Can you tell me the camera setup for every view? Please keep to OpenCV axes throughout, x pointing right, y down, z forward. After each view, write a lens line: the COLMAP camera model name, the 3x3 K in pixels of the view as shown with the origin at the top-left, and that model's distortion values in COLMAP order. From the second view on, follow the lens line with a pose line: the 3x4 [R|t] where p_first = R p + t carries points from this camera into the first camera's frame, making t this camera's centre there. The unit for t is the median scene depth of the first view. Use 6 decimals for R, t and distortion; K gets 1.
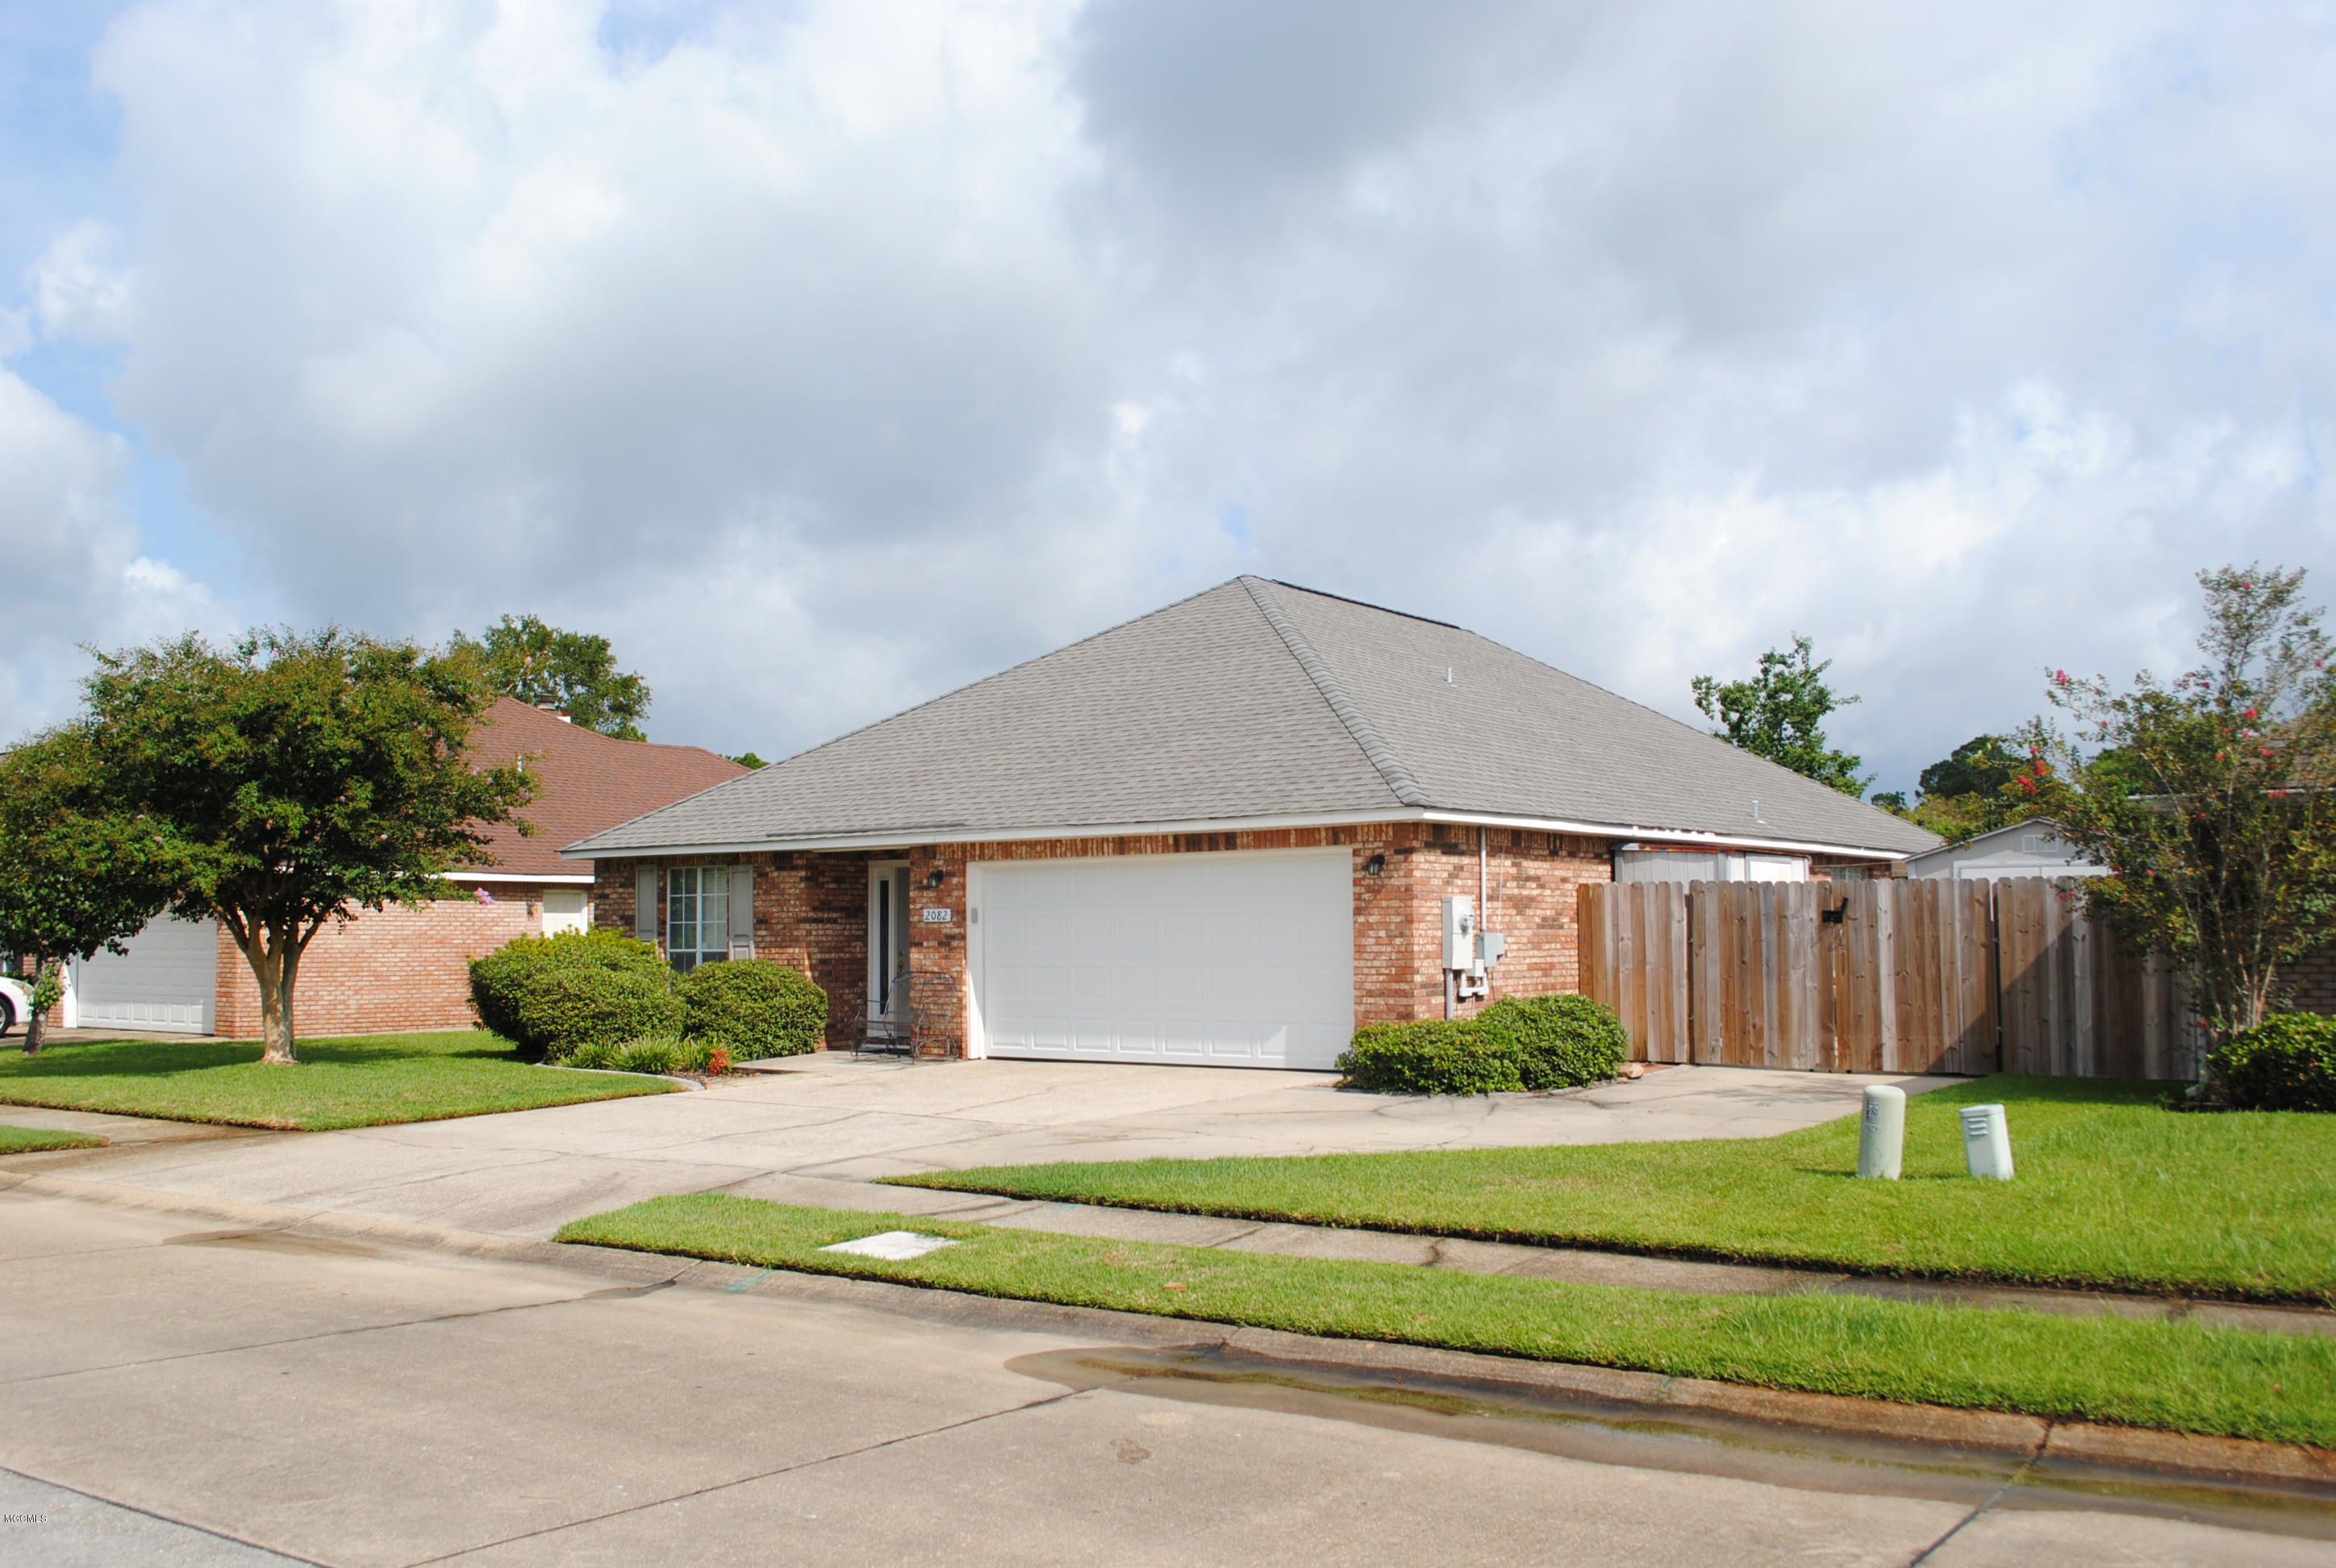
lens RADIAL K [[2128.4, 0, 1168.0], [0, 2128.4, 784.0], [0, 0, 1]] dist [-0.021805, -0.008752]
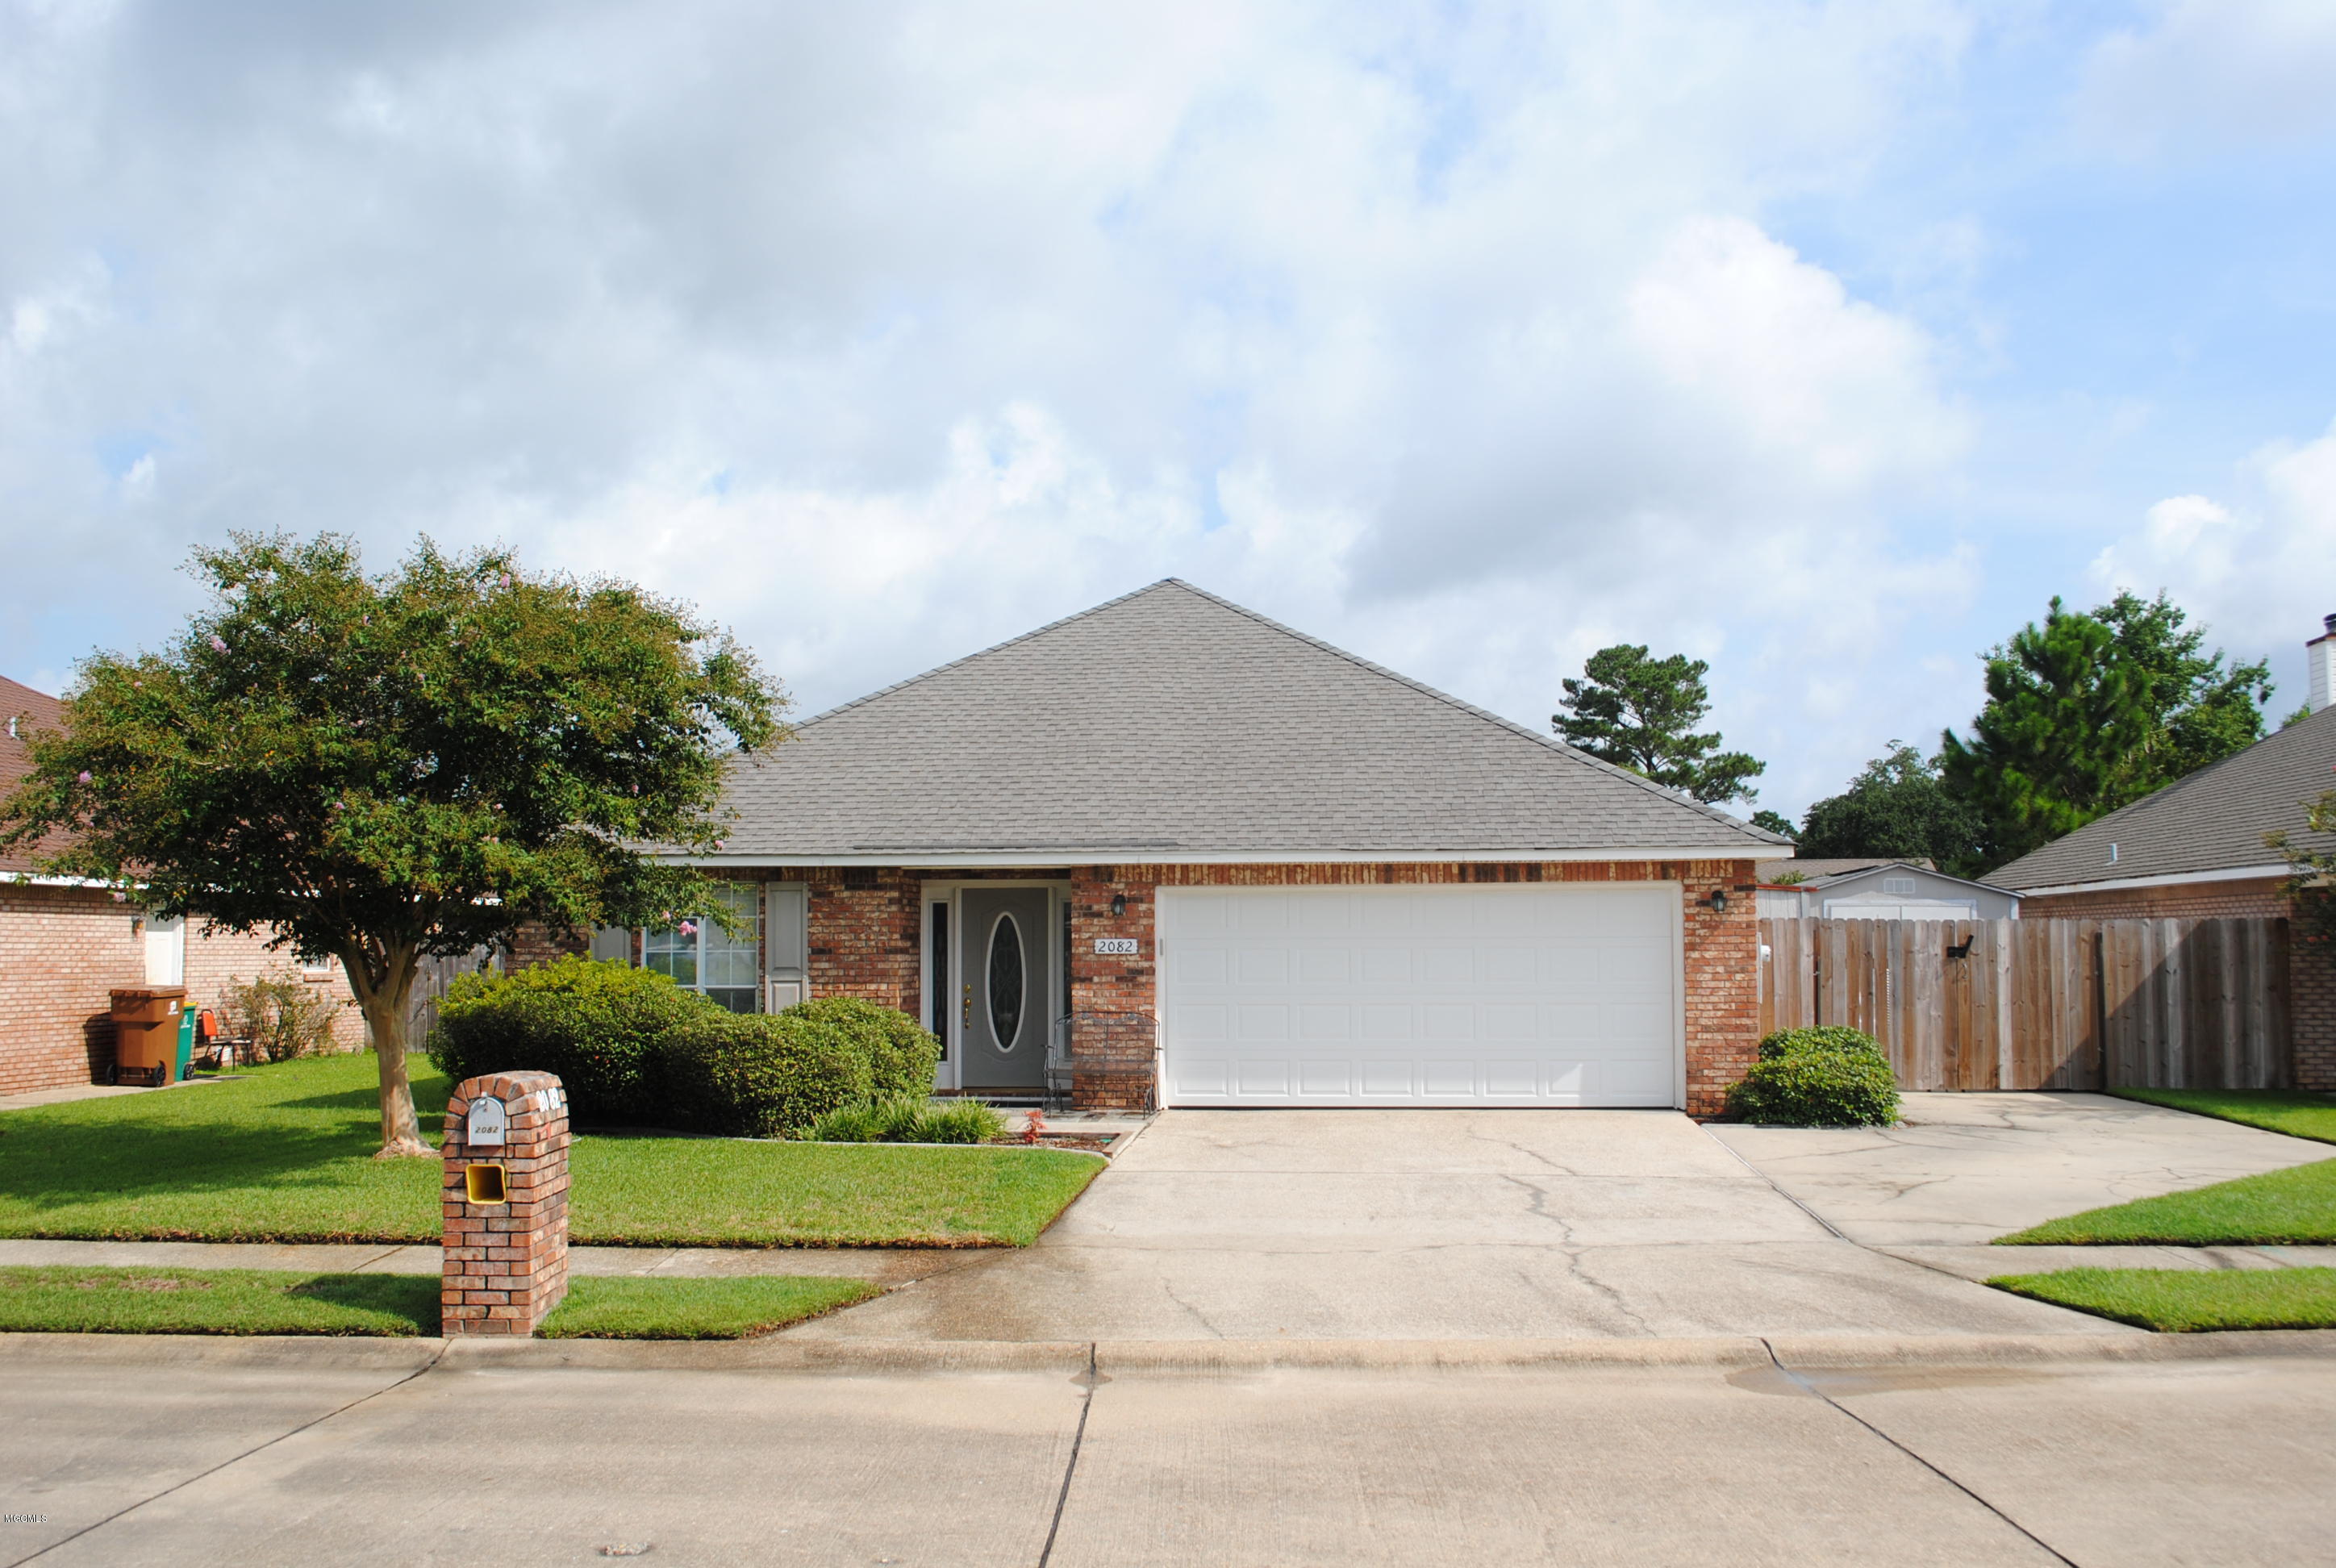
lens RADIAL K [[2248.2, 0, 1168.0], [0, 2248.2, 784.0], [0, 0, 1]] dist [-0.013469, -0.003786]
pose [[0.826720, 0.042809, 0.560983, -0.686617], [-0.042251, 0.999009, -0.013970, 0.008103], [-0.561026, -0.012153, 0.827709, 0.255278]]
